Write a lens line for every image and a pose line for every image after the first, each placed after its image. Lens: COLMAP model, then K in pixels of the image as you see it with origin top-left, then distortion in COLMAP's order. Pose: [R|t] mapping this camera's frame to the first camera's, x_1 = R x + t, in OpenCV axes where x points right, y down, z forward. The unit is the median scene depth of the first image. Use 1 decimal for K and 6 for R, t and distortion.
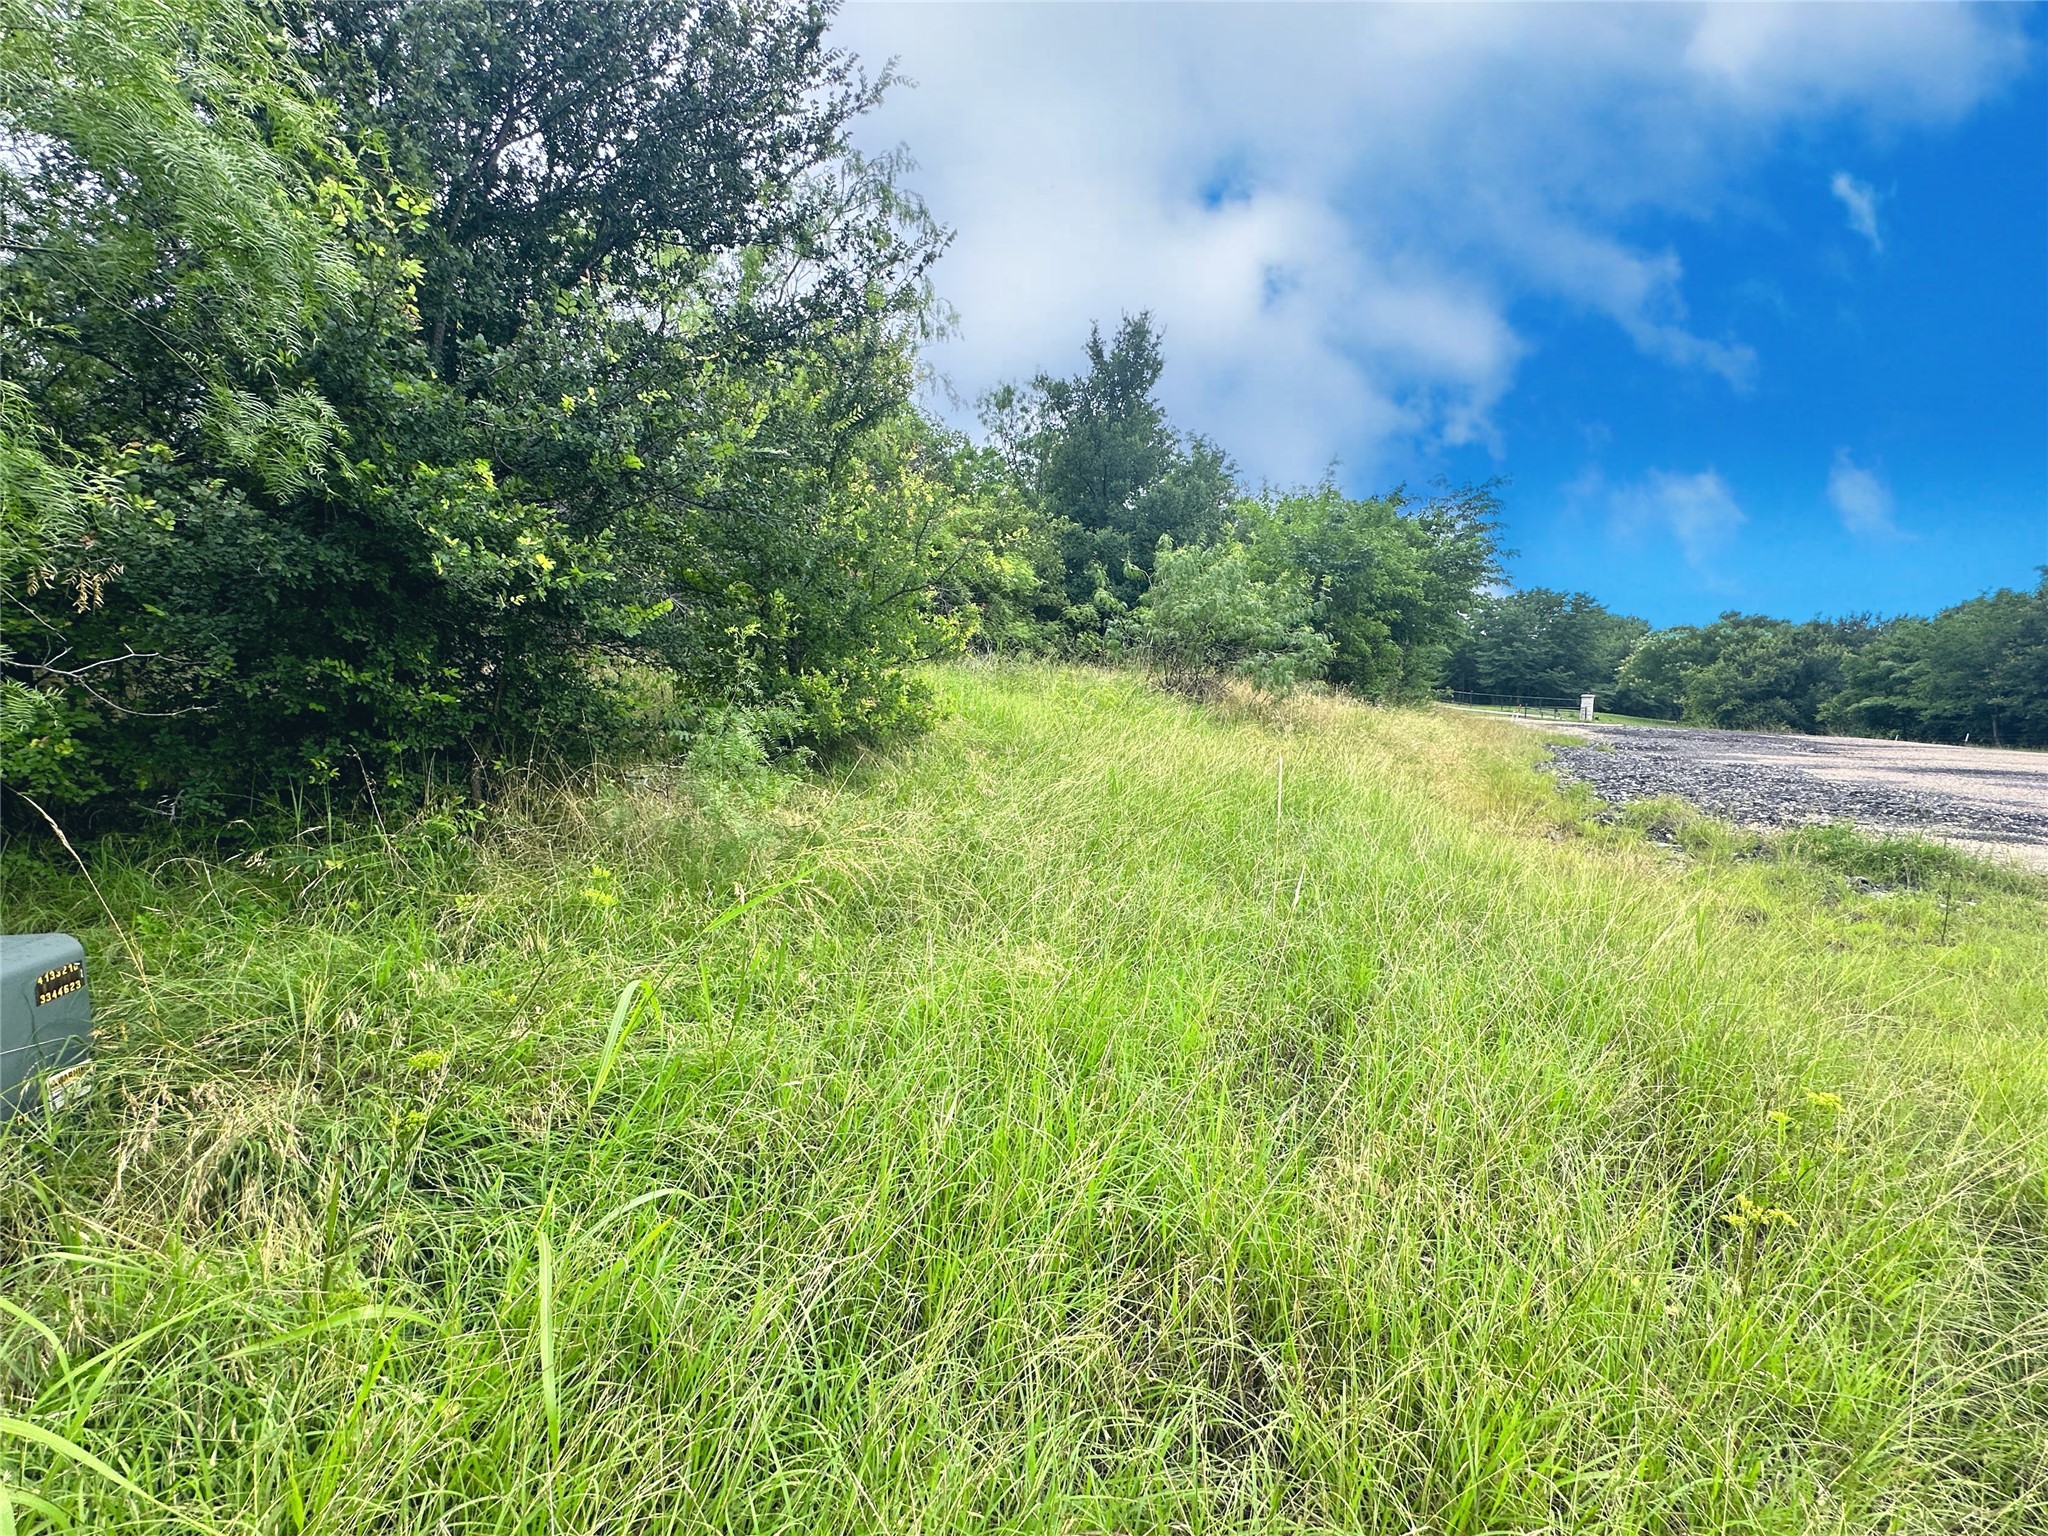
lens RADIAL K [[917.5, 0, 1025.3], [0, 917.5, 772.1], [0, 0, 1]] dist [-0.000167, -0.000471]
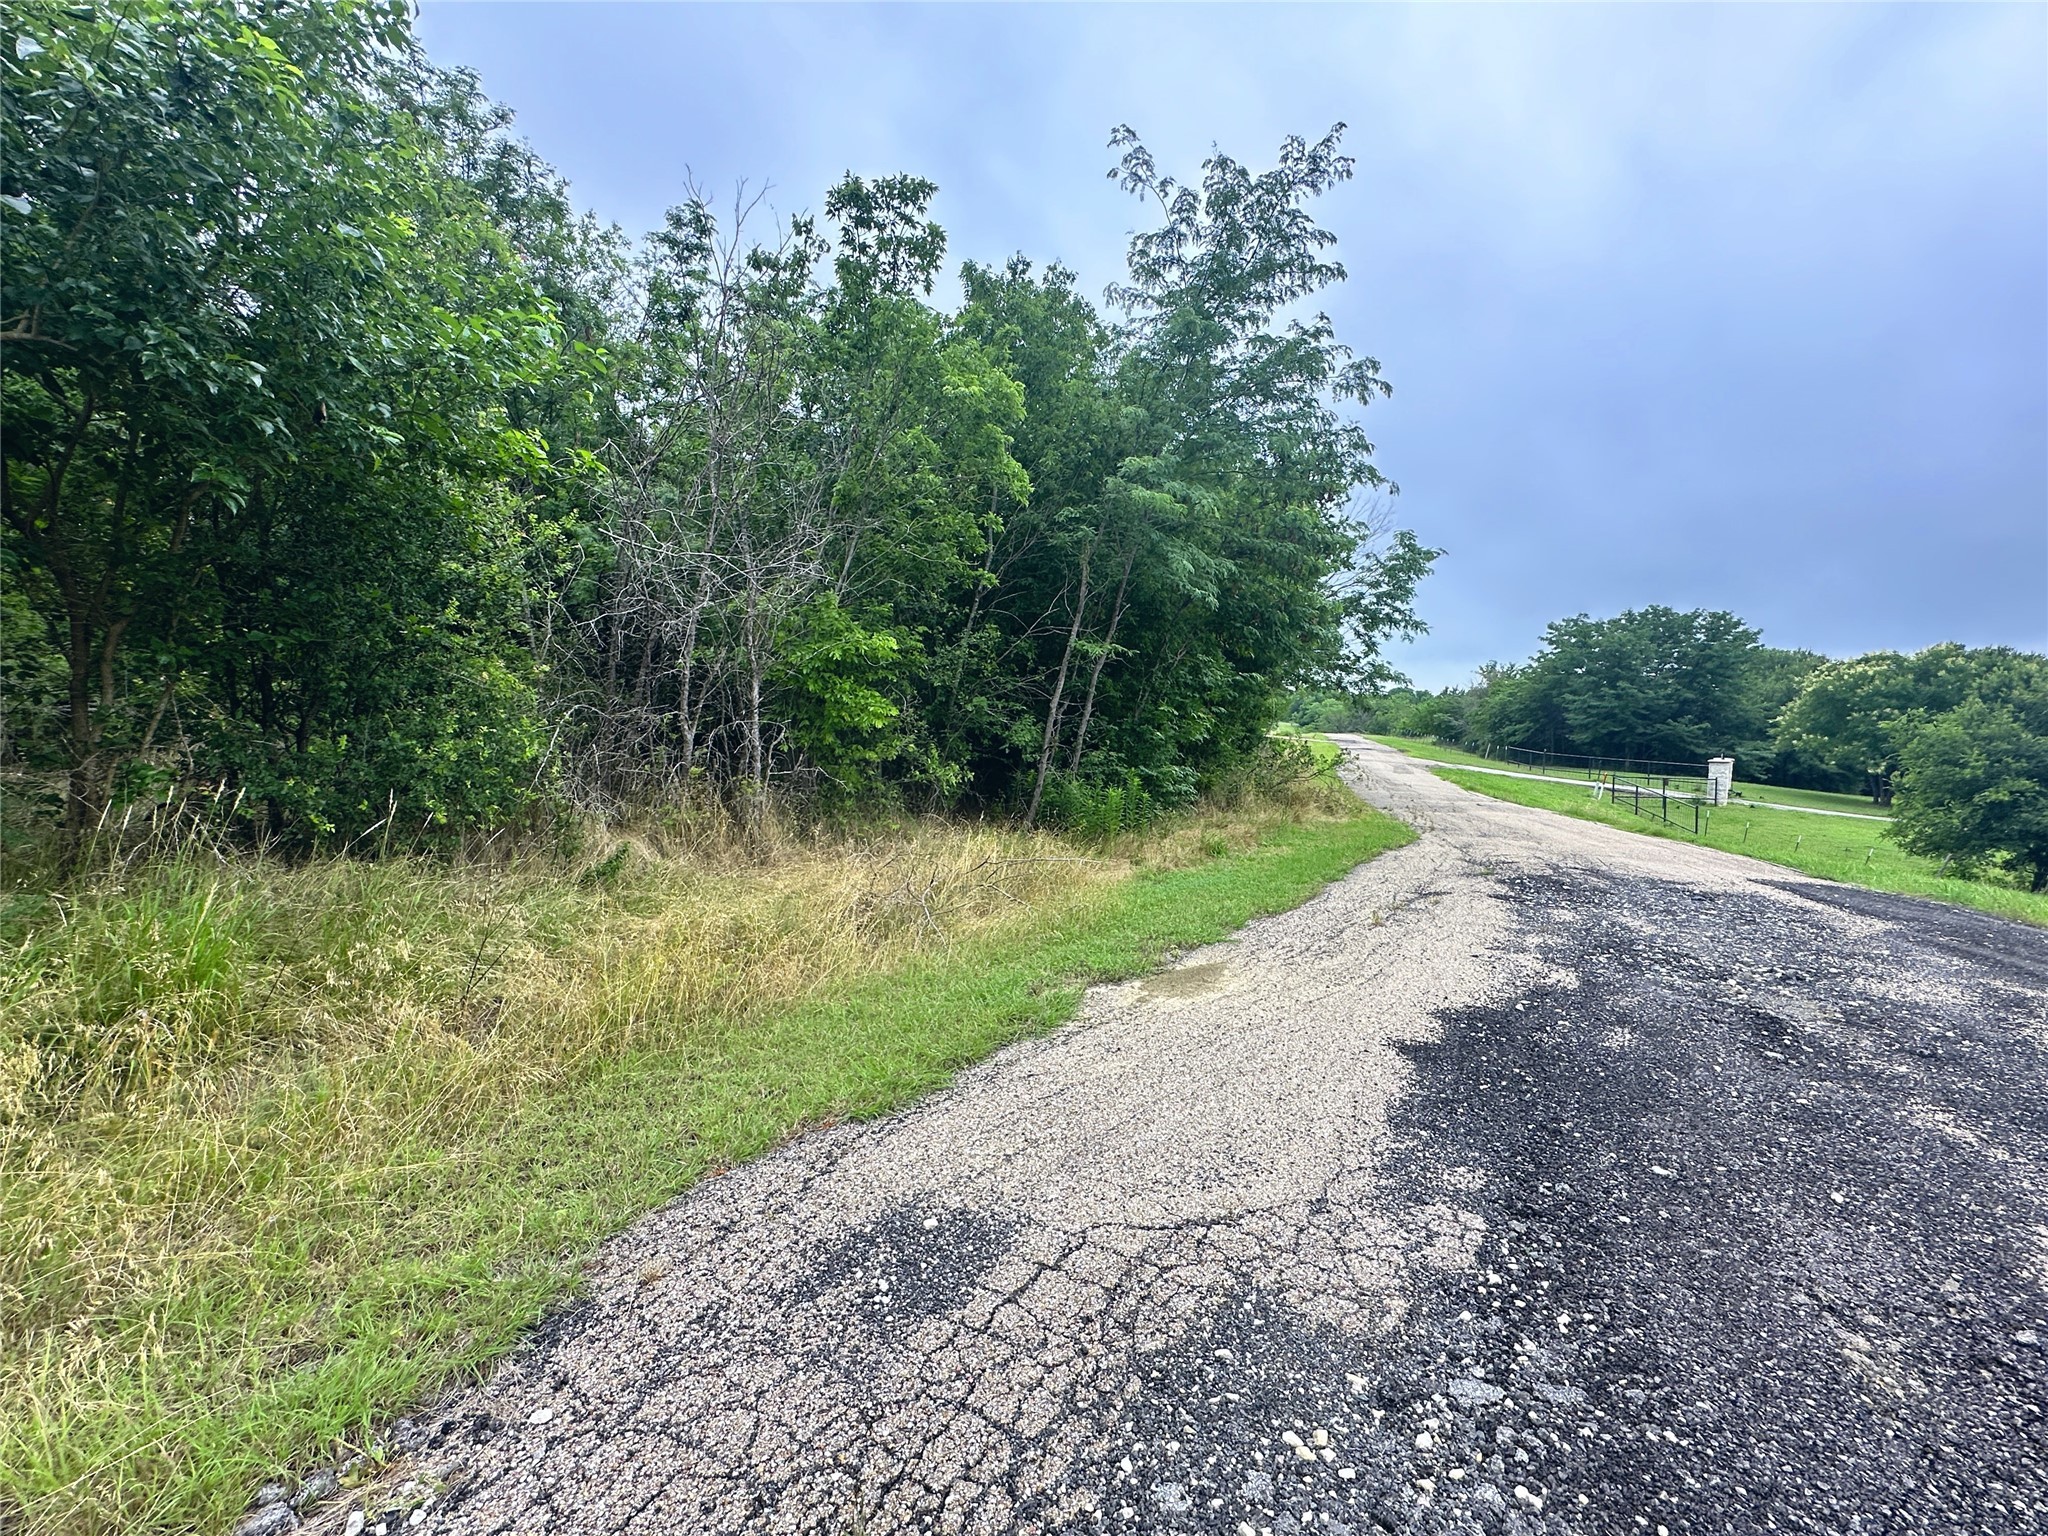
lens RADIAL K [[917.5, 0, 1014.7], [0, 917.5, 765.8], [0, 0, 1]] dist [-0.000167, -0.000471]
pose [[0.991026, 0.019852, -0.132190, 0.182438], [-0.027296, 0.998127, -0.054740, -0.026227], [0.130856, 0.057857, 0.989712, 0.261311]]
